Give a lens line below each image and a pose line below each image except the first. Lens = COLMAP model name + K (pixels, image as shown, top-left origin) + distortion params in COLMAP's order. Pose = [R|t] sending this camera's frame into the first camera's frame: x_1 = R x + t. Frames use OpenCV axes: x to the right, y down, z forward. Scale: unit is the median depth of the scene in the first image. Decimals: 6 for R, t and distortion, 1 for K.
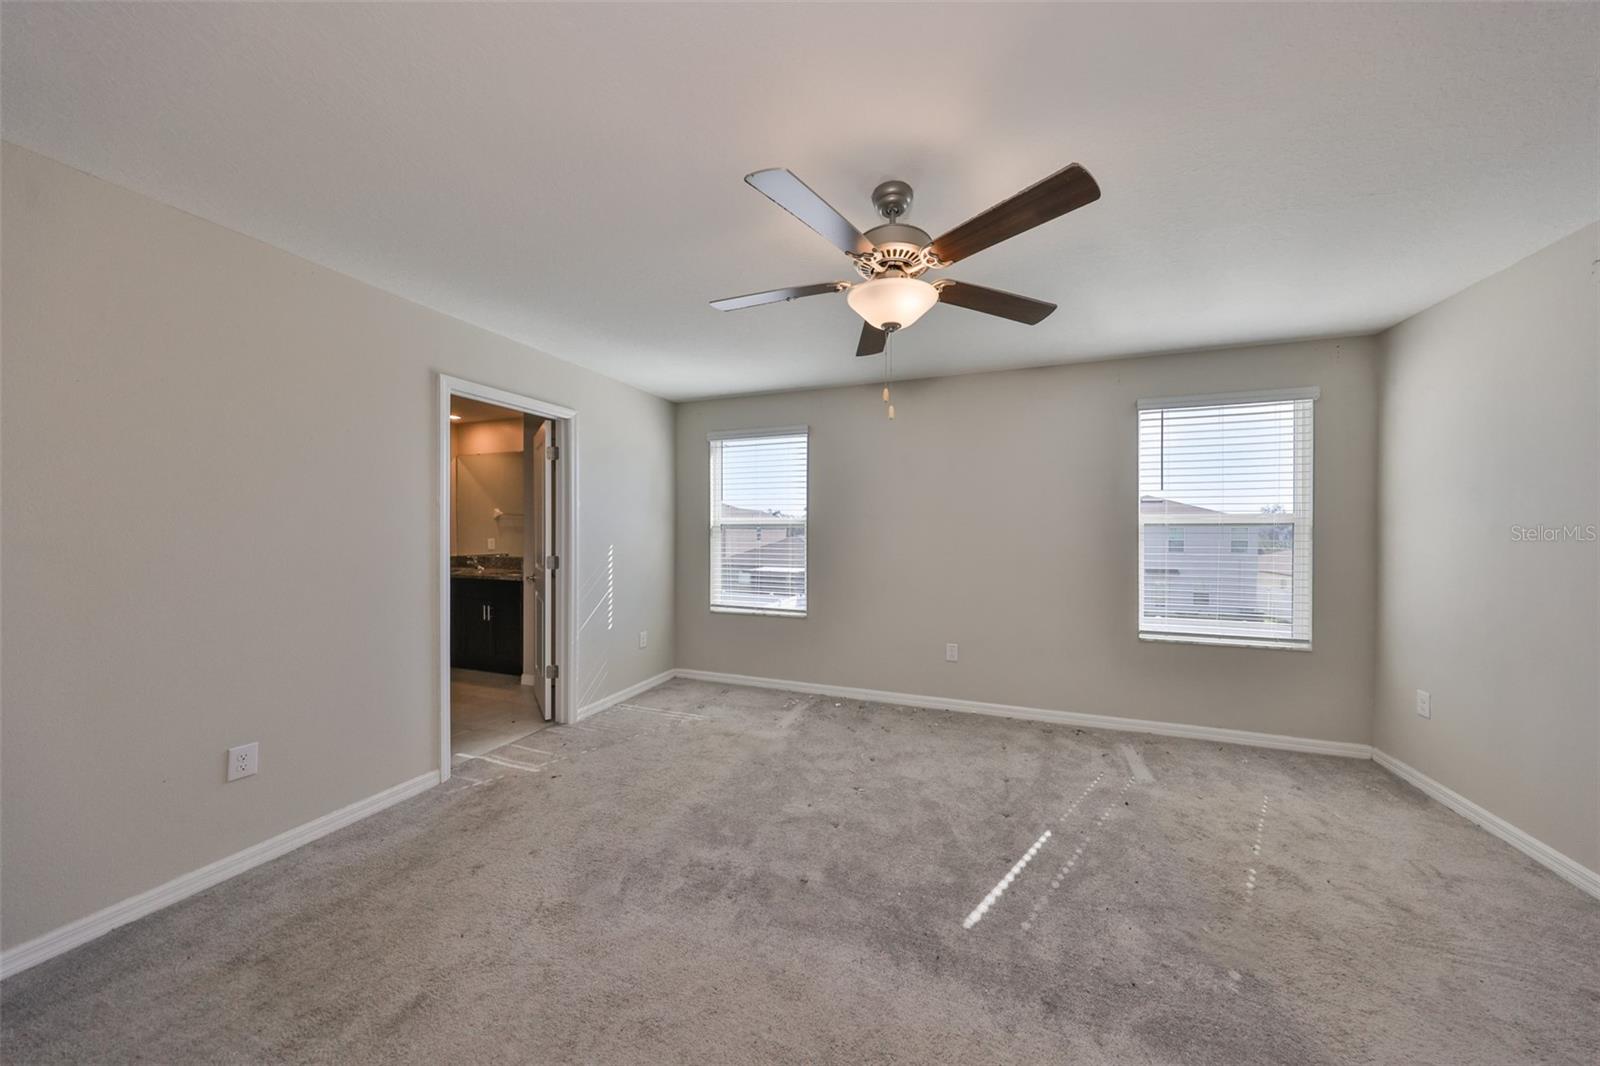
lens RADIAL K [[495.7, 0, 798.8], [0, 495.7, 536.4], [0, 0, 1]] dist [-0.000370, 0.000022]
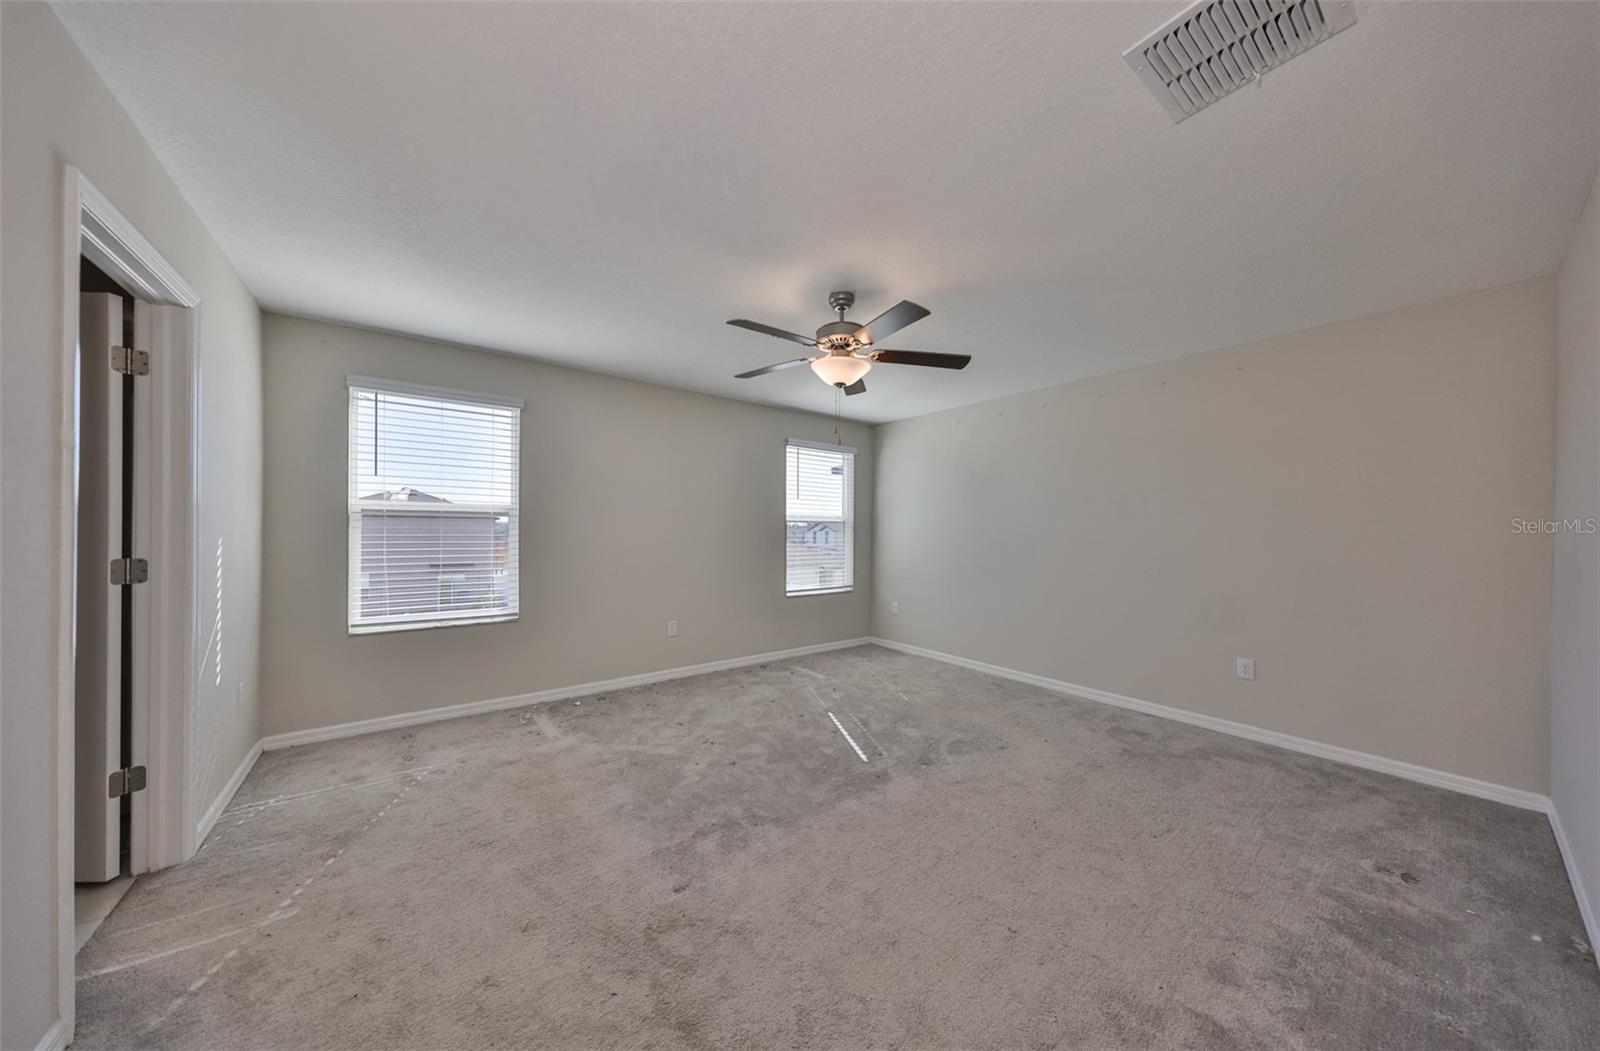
lens RADIAL K [[503.2, 0, 798.1], [0, 503.2, 531.3], [0, 0, 1]] dist [0.002045, -0.000053]
pose [[0.549684, 0.001886, 0.835371, -0.585045], [-0.000818, 0.999998, -0.001720, 0.011692], [-0.835372, 0.000262, 0.549685, 0.131489]]
